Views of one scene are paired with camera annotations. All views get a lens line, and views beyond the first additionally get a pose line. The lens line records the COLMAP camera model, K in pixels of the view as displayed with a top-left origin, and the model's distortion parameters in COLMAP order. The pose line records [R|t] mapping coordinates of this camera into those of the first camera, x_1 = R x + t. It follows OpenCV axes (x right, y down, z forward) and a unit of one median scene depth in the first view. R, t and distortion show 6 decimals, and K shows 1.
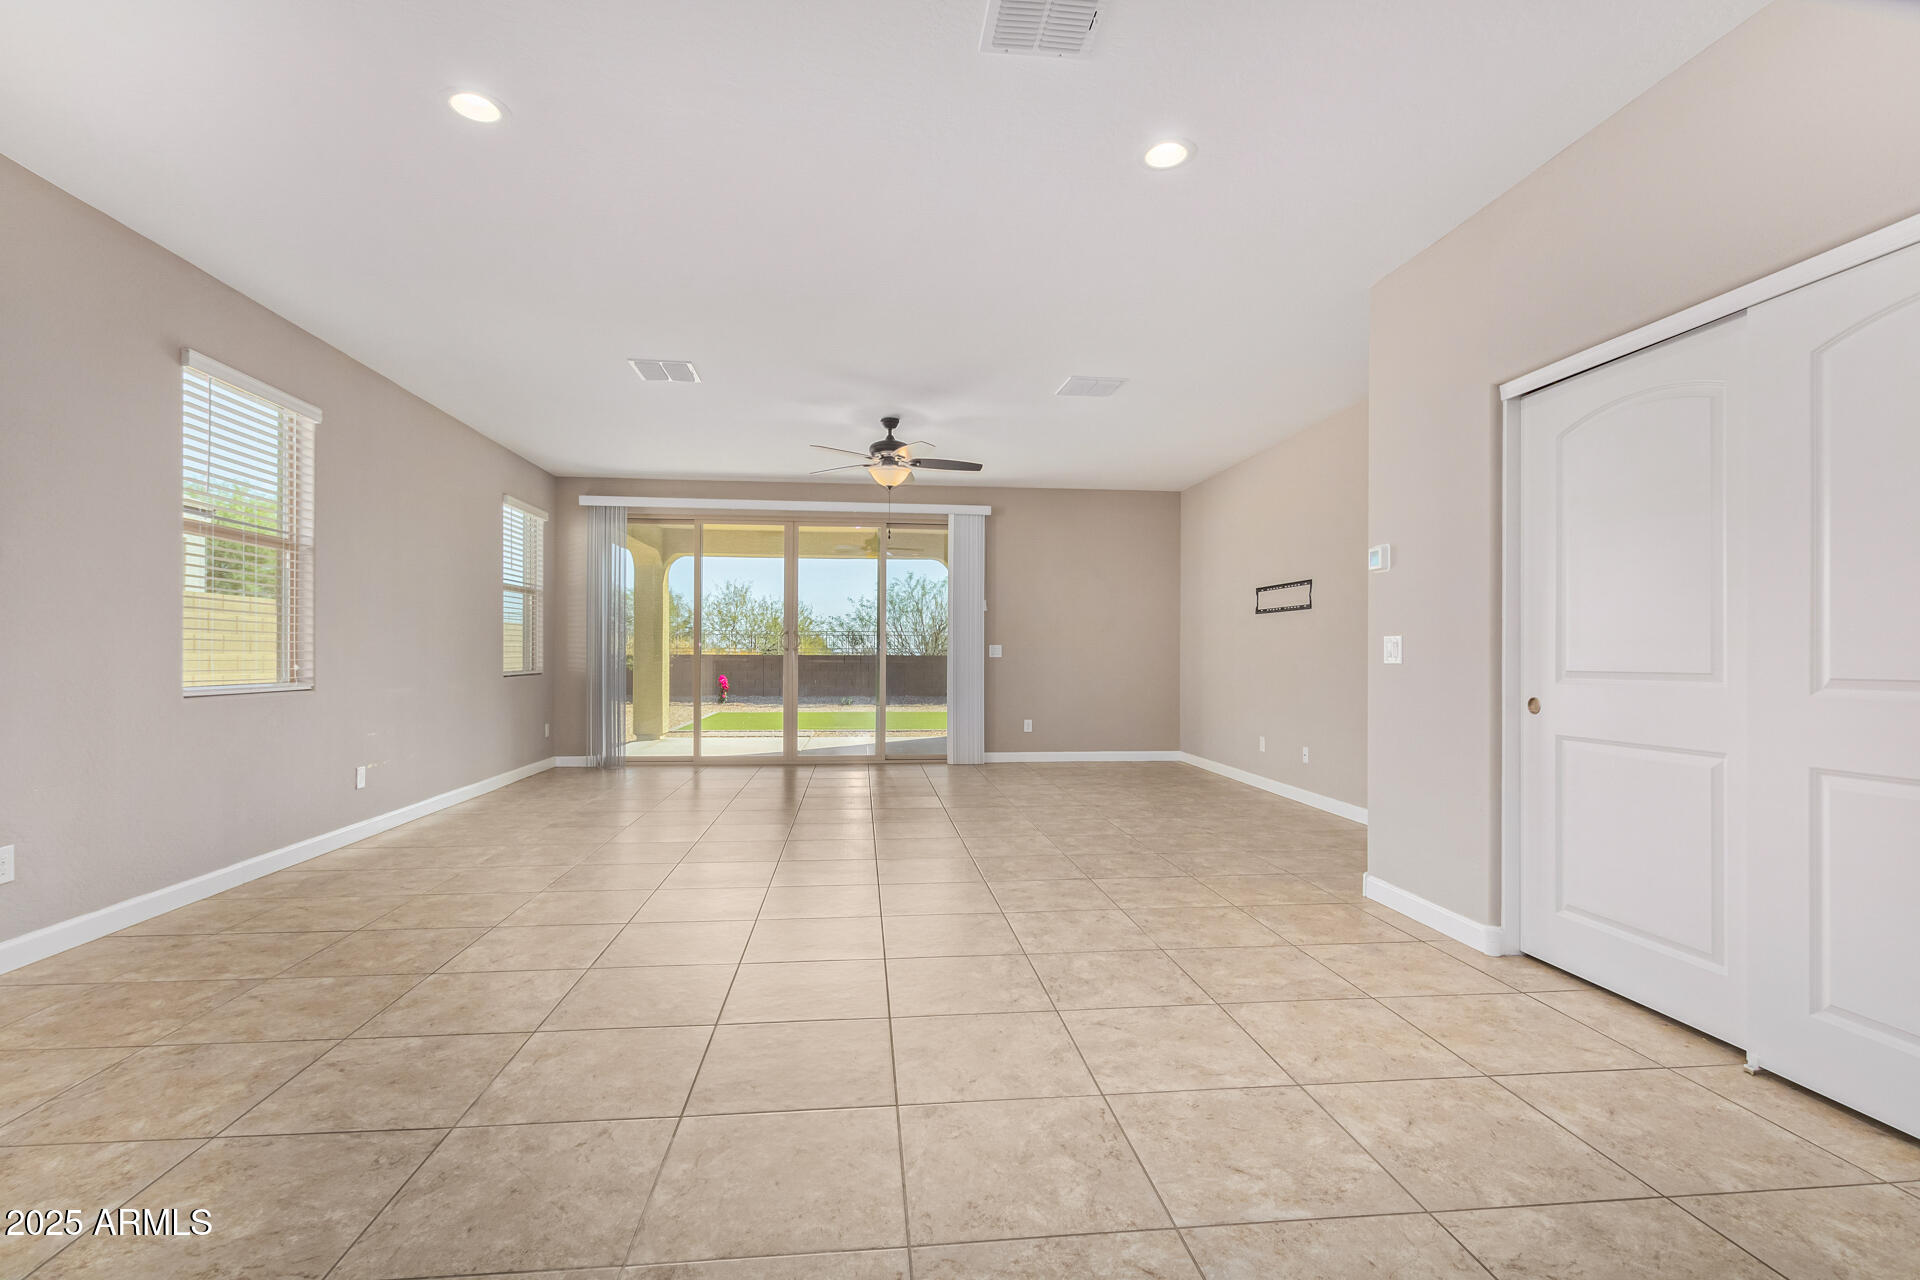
lens RADIAL K [[895.3, 0, 953.1], [0, 895.3, 655.0], [0, 0, 1]] dist [0.000672, 0.000333]
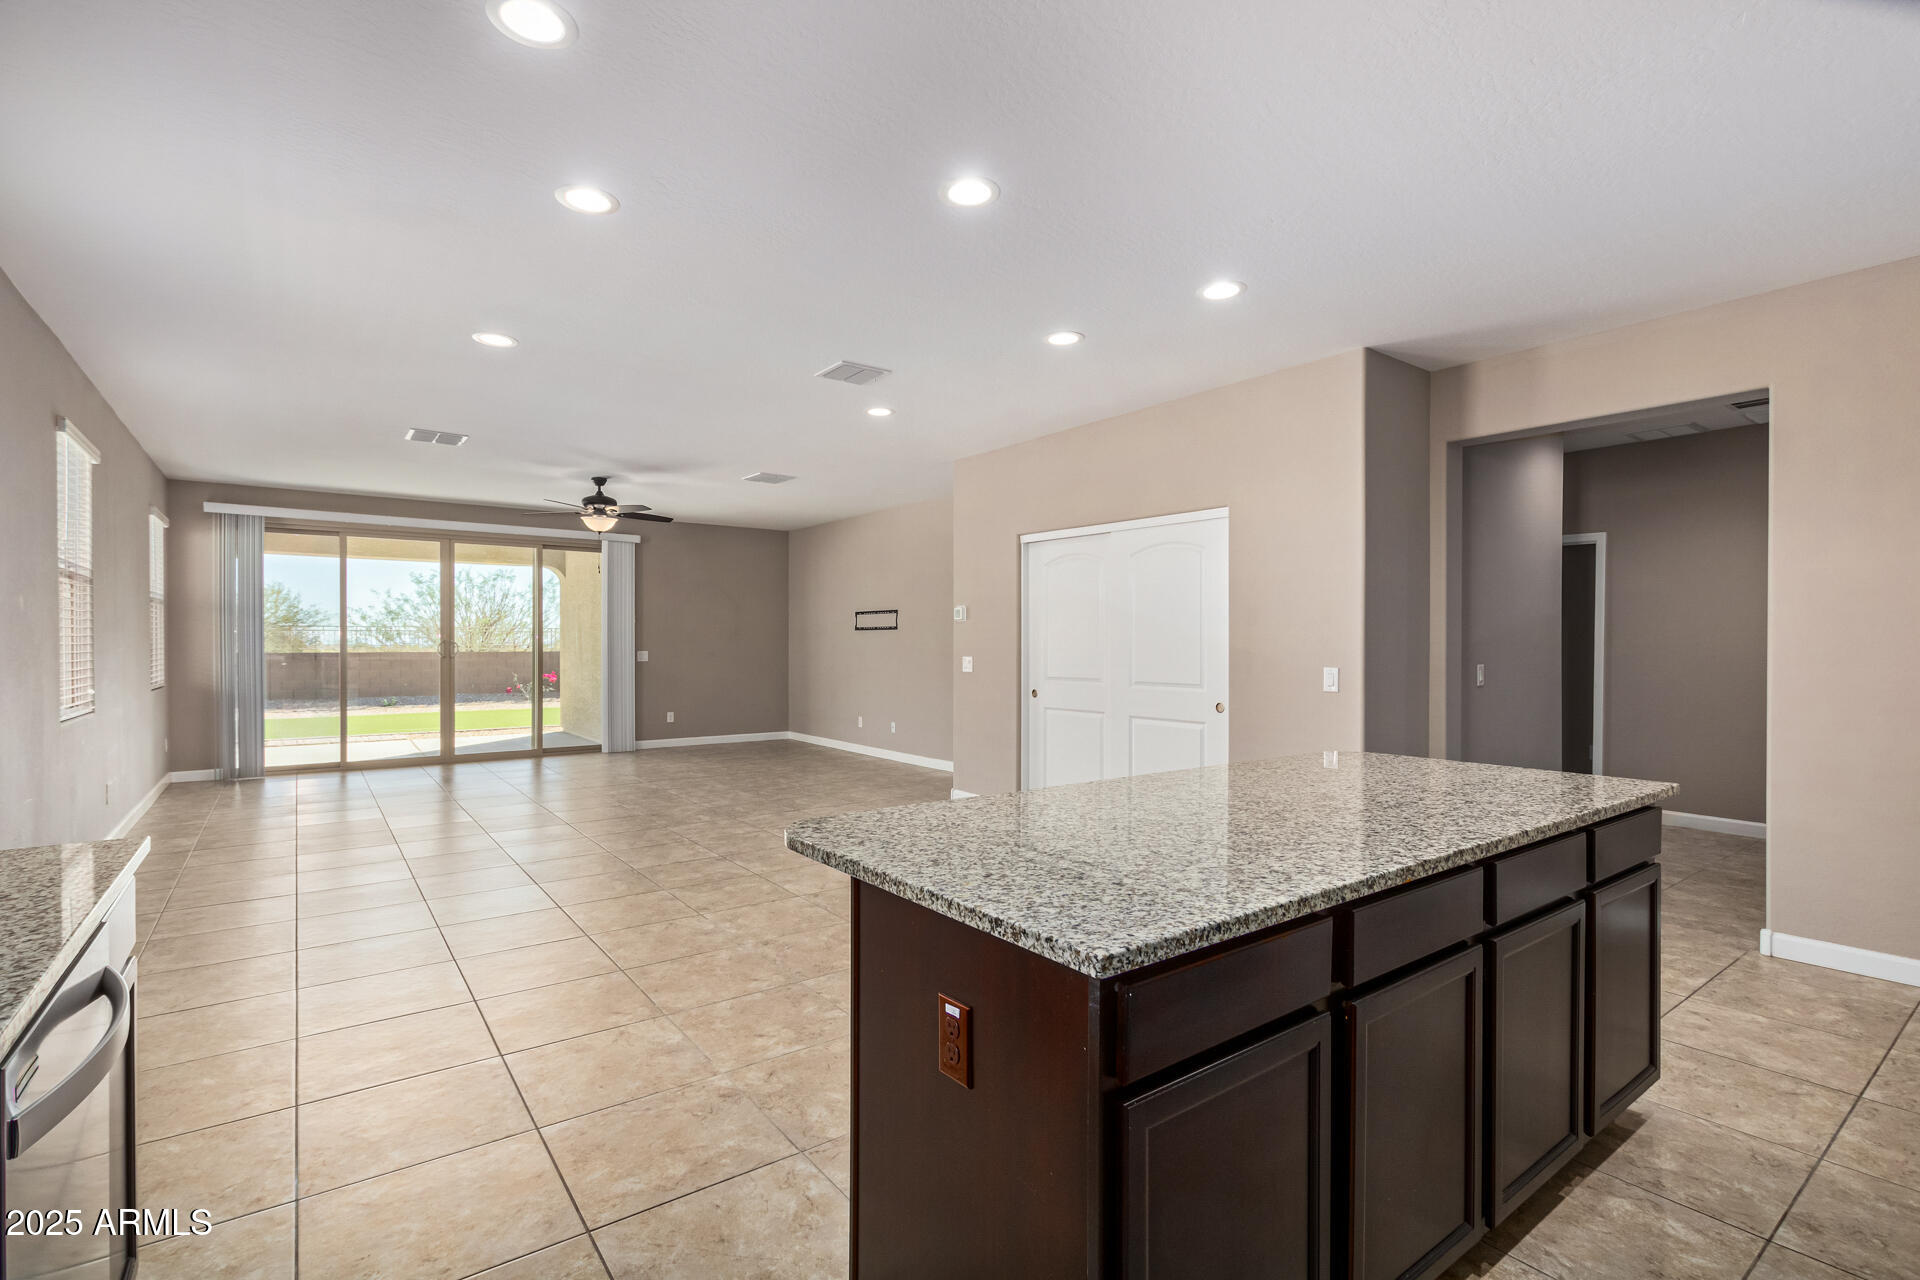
lens RADIAL K [[895.3, 0, 958.1], [0, 895.3, 641.4], [0, 0, 1]] dist [0.000672, 0.000333]
pose [[0.859849, -0.002927, 0.510541, -0.214686], [0.003157, 0.999995, 0.000416, -0.024616], [-0.510539, 0.001254, 0.859854, -0.264213]]
